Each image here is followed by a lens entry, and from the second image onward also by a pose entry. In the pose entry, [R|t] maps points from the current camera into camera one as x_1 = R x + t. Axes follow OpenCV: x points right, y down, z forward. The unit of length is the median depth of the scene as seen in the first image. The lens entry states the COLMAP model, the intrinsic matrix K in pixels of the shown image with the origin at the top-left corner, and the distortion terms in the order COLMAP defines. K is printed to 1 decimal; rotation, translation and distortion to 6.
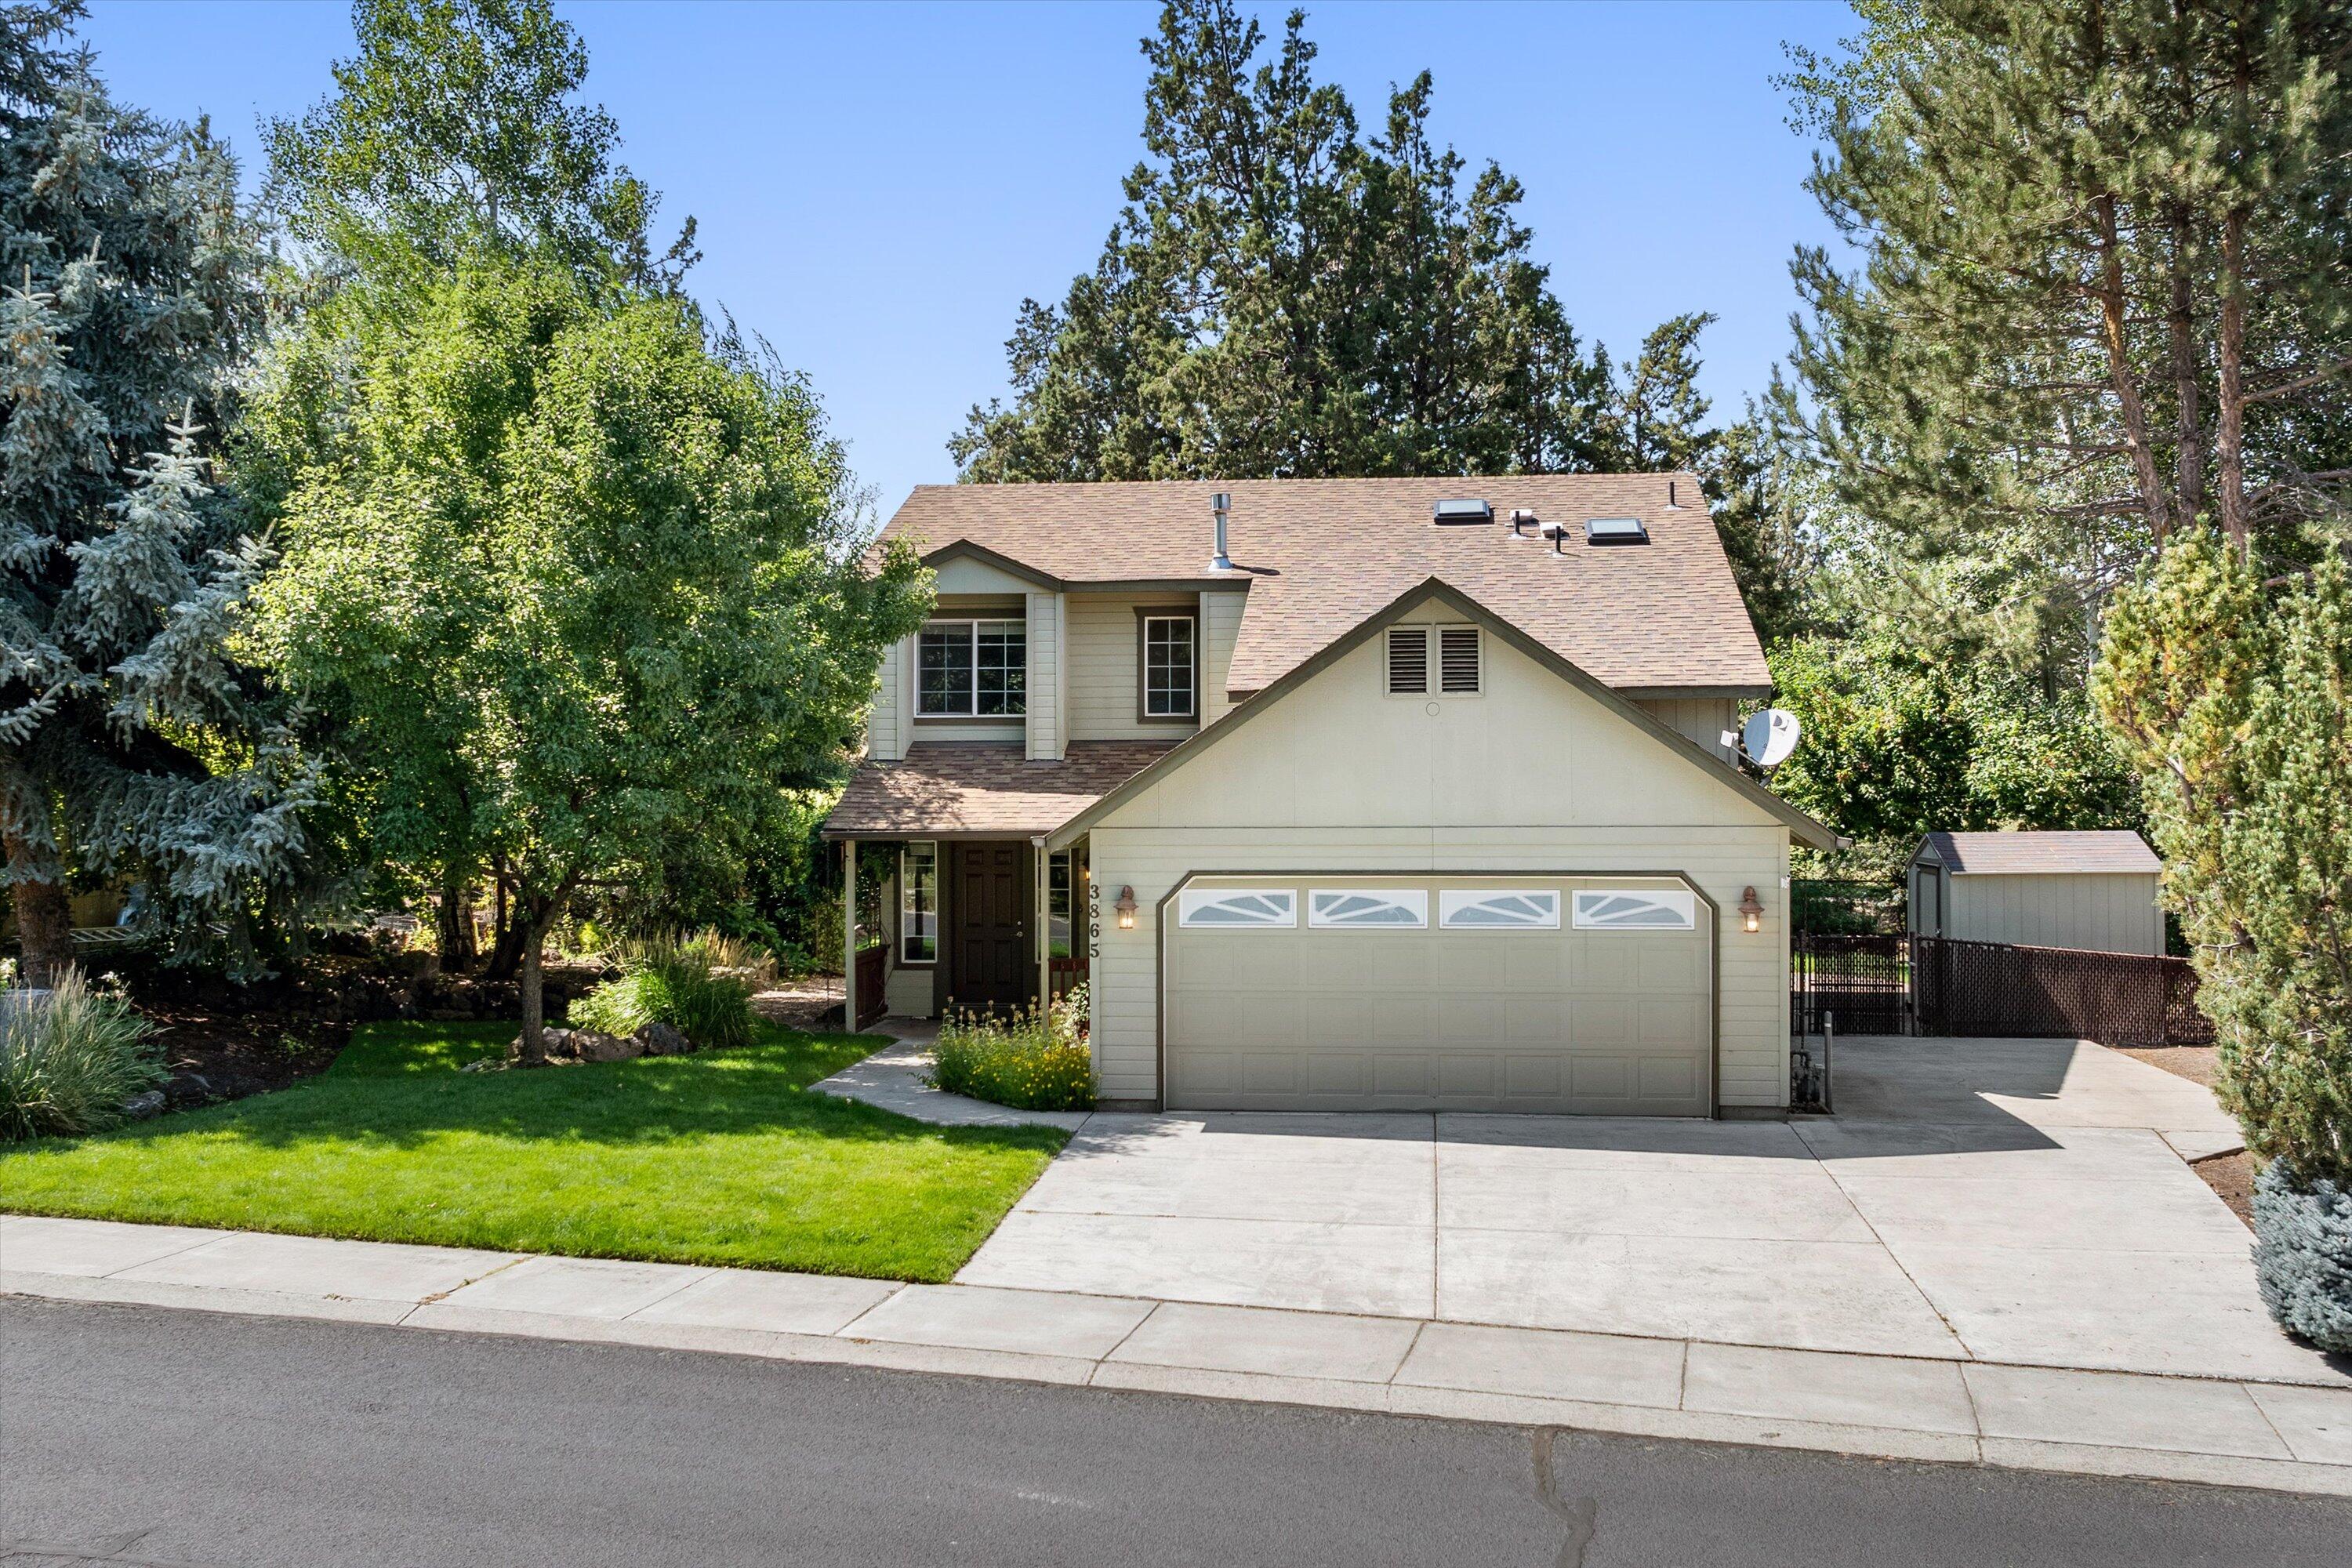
lens RADIAL K [[2462.1, 0, 1272.9], [0, 2462.1, 781.6], [0, 0, 1]] dist [-0.006948, -0.188155]
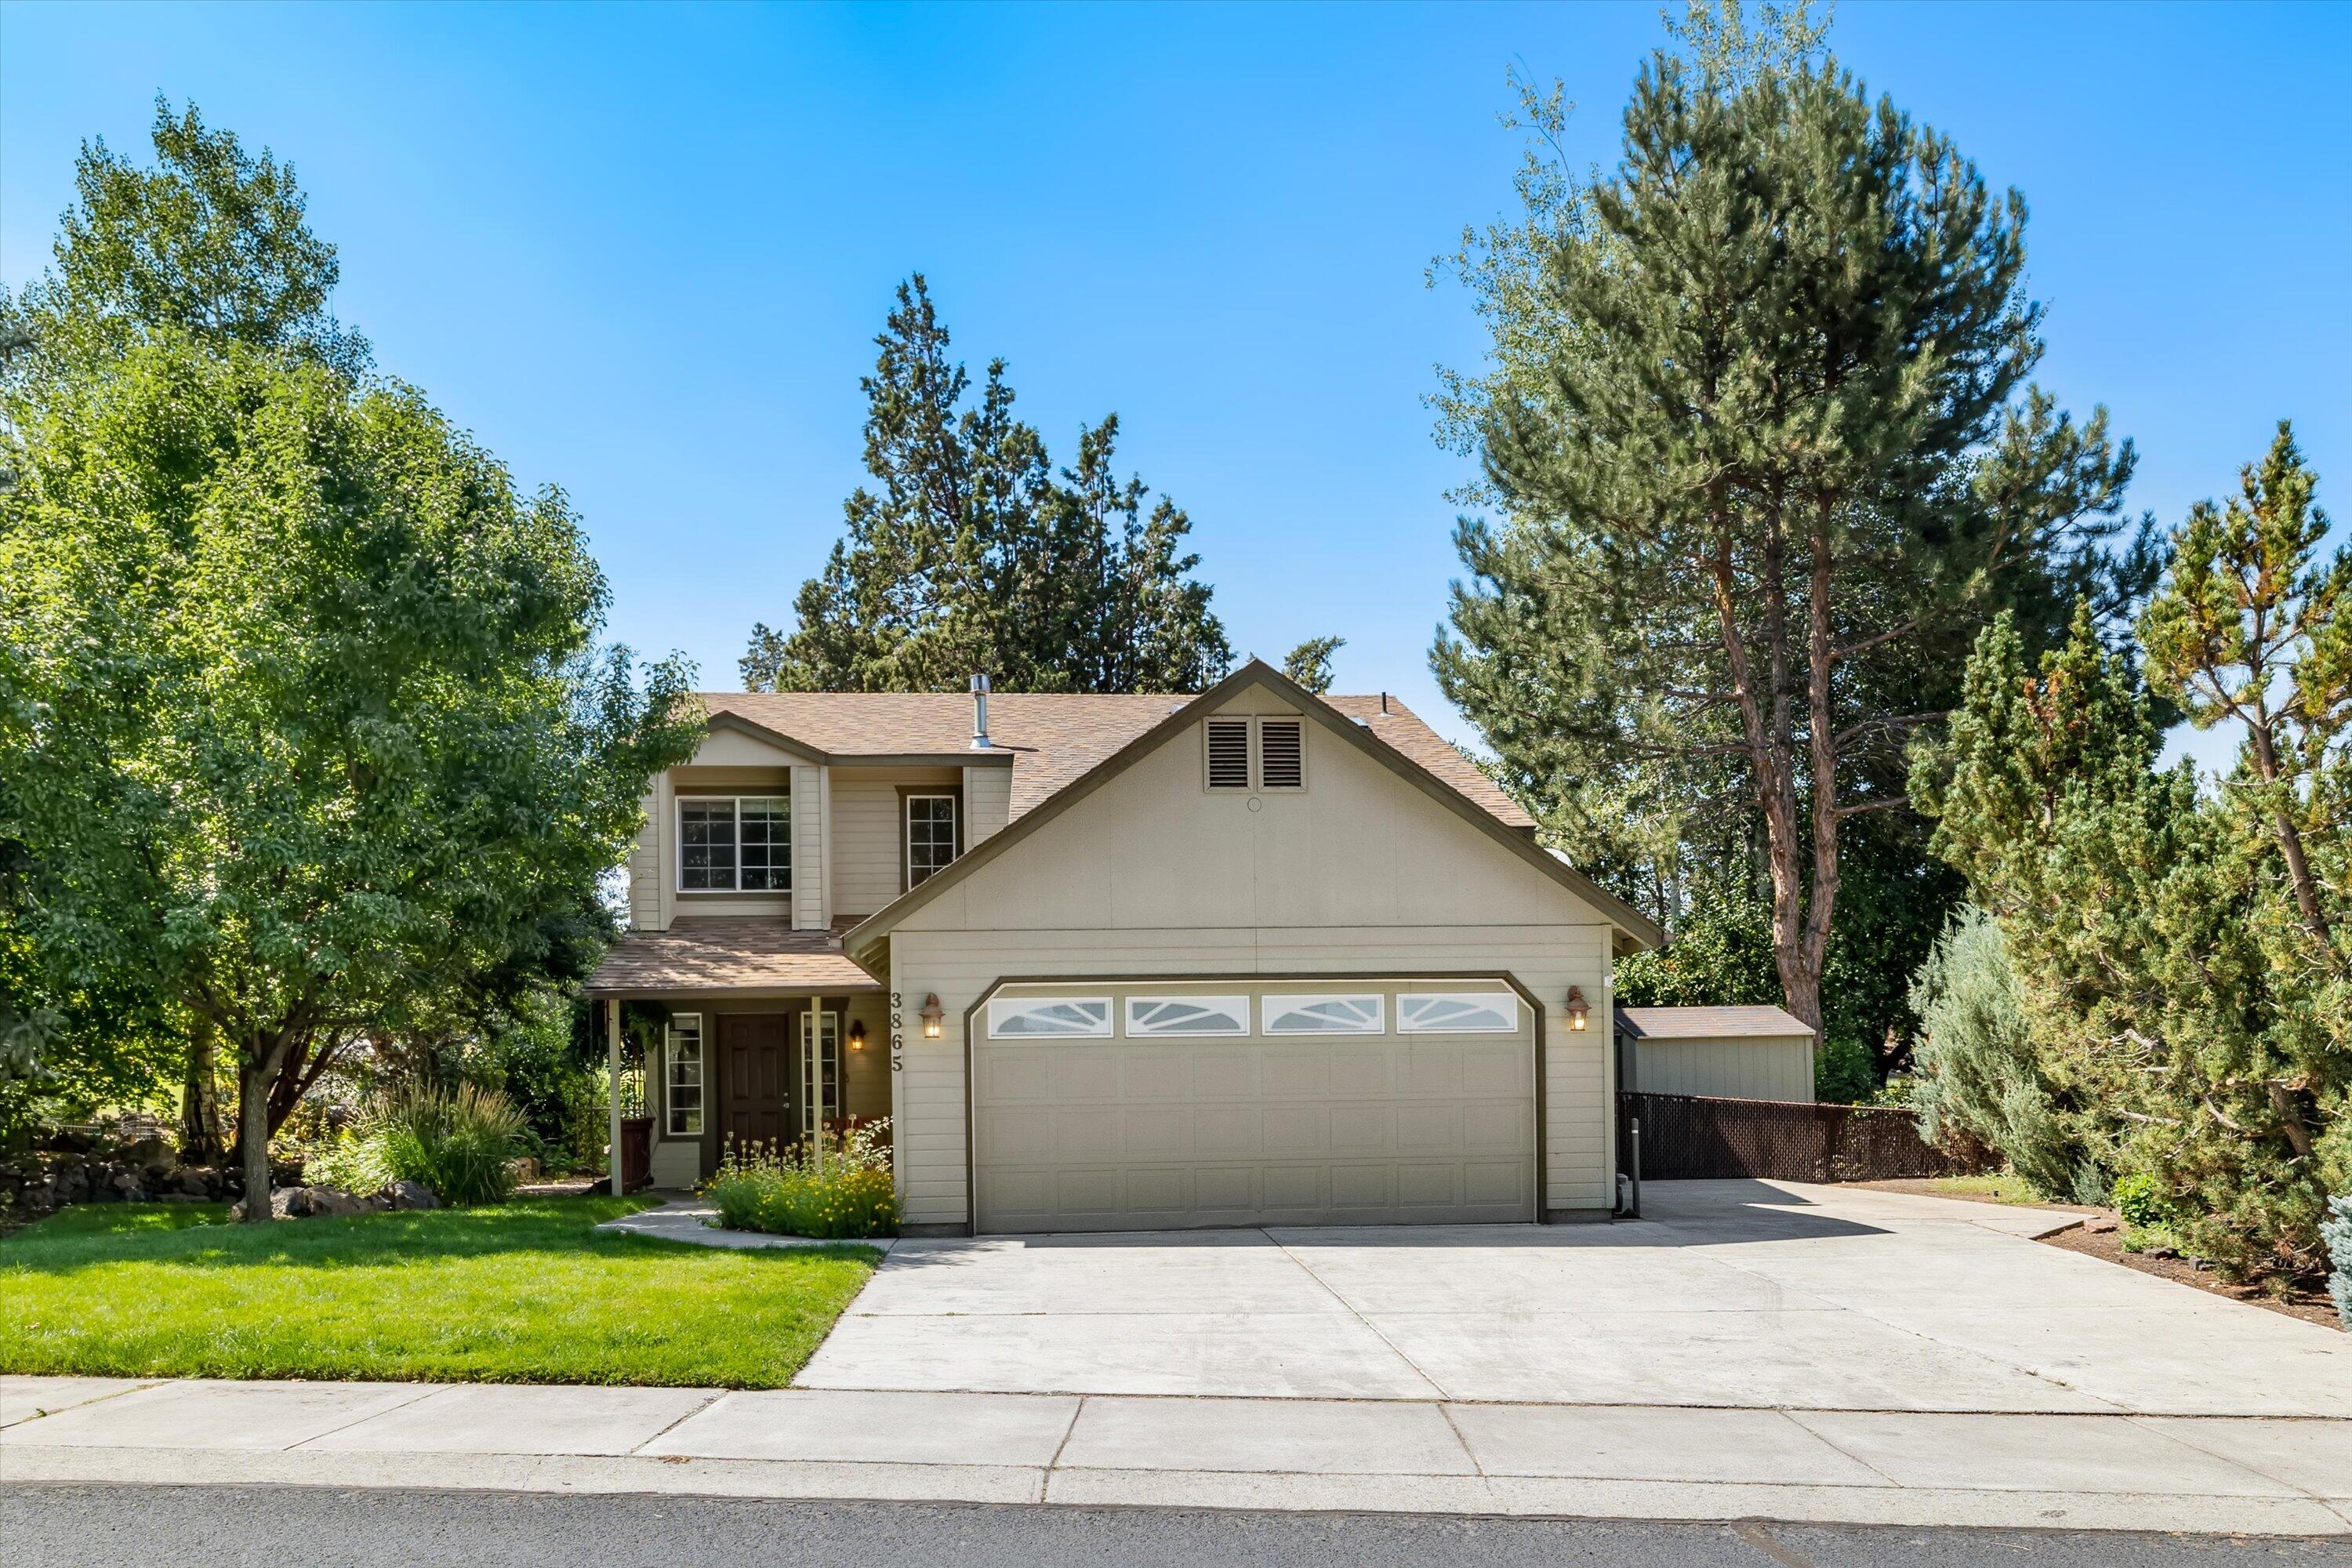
lens RADIAL K [[1807.2, 0, 1286.3], [0, 1807.2, 1078.3], [0, 0, 1]] dist [-0.013758, -0.001297]
pose [[0.980983, -0.013603, 0.193618, -0.059233], [0.014706, 0.999883, -0.004261, 0.077627], [-0.193538, 0.007027, 0.981068, 0.295129]]
